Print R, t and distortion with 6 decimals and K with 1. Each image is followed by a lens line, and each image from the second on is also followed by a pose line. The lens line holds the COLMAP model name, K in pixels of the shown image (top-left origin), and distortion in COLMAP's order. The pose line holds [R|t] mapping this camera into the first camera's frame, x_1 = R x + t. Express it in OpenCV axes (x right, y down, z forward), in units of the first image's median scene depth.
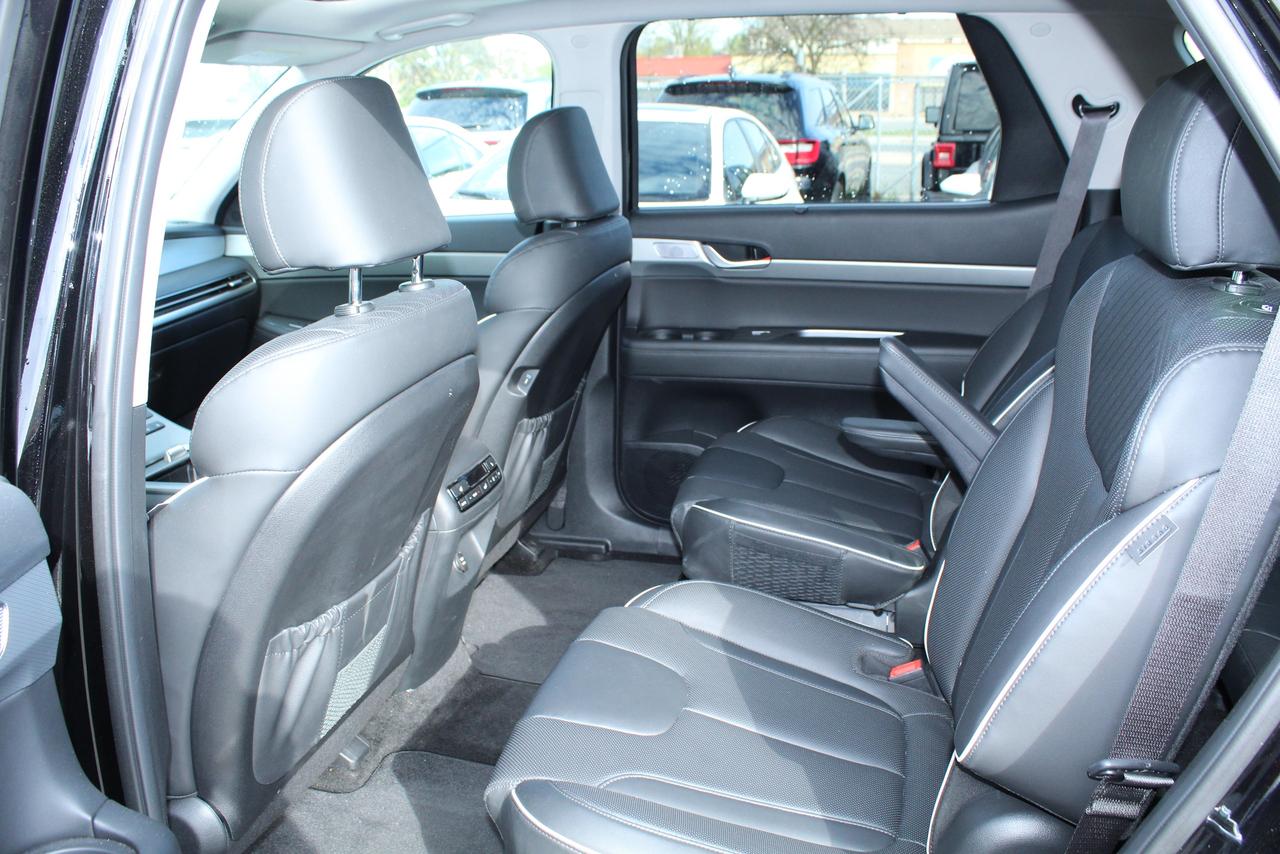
lens RADIAL K [[1053.4, 0, 640.0], [0, 1053.4, 427.0], [0, 0, 1]] dist [-0.190930, 0.163005]
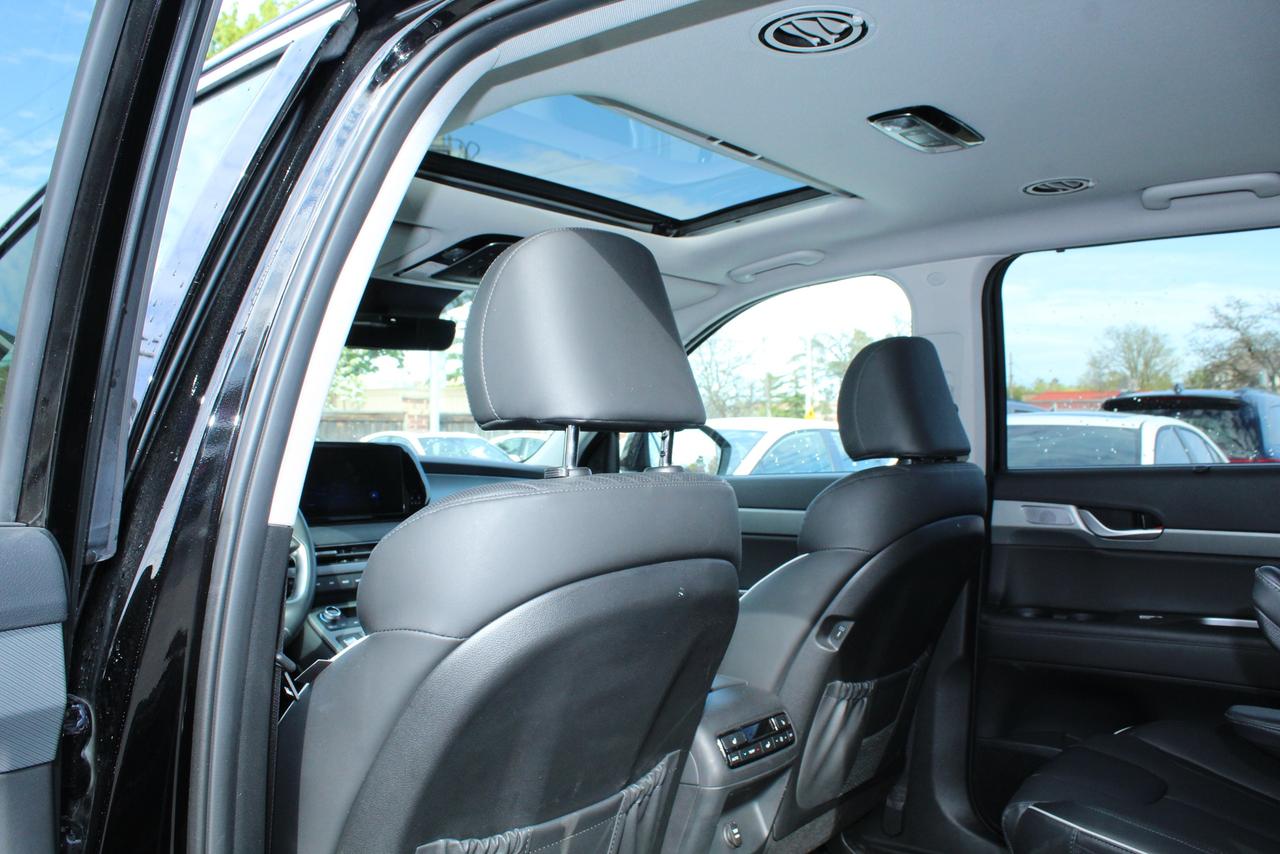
lens RADIAL K [[1053.4, 0, 640.0], [0, 1053.4, 427.0], [0, 0, 1]] dist [-0.190930, 0.163005]
pose [[0.914255, 0.014247, -0.404889, 0.078626], [-0.136581, 0.951718, -0.274917, 0.047245], [0.381423, 0.306644, 0.872059, 0.129256]]
